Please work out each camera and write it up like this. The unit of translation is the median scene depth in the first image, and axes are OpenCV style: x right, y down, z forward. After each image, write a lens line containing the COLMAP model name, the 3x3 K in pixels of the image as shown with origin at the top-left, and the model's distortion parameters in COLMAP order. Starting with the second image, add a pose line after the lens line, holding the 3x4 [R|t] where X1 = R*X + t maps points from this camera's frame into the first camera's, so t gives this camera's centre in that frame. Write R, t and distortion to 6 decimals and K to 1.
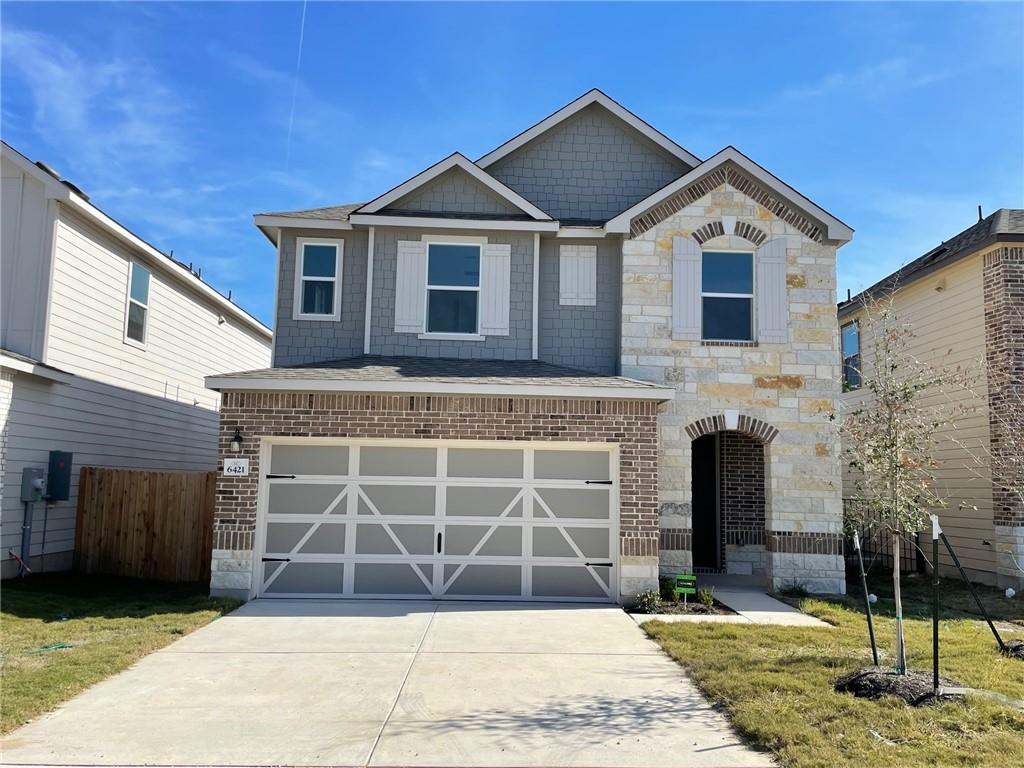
lens RADIAL K [[845.6, 0, 512.0], [0, 845.6, 384.0], [0, 0, 1]] dist [0.136271, -0.215956]
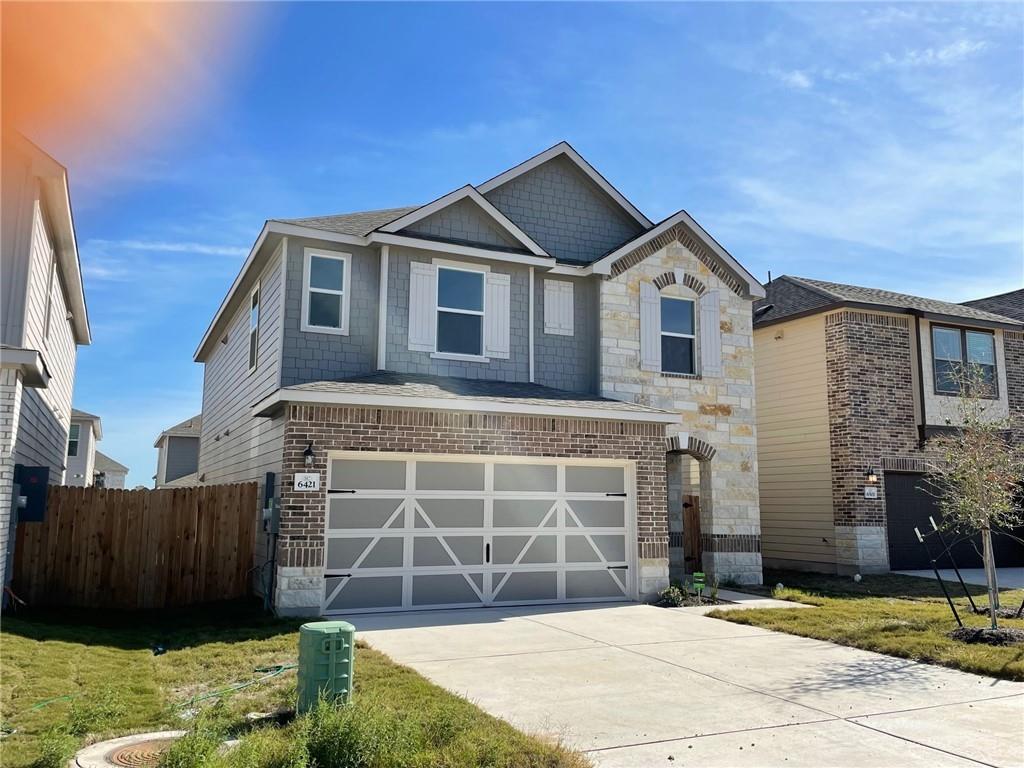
lens RADIAL K [[845.6, 0, 512.0], [0, 845.6, 384.0], [0, 0, 1]] dist [0.136271, -0.215956]
pose [[0.919986, 0.041847, 0.389711, -0.419859], [-0.034899, 0.999081, -0.024897, 0.001061], [-0.390394, 0.009305, 0.920601, 0.007446]]
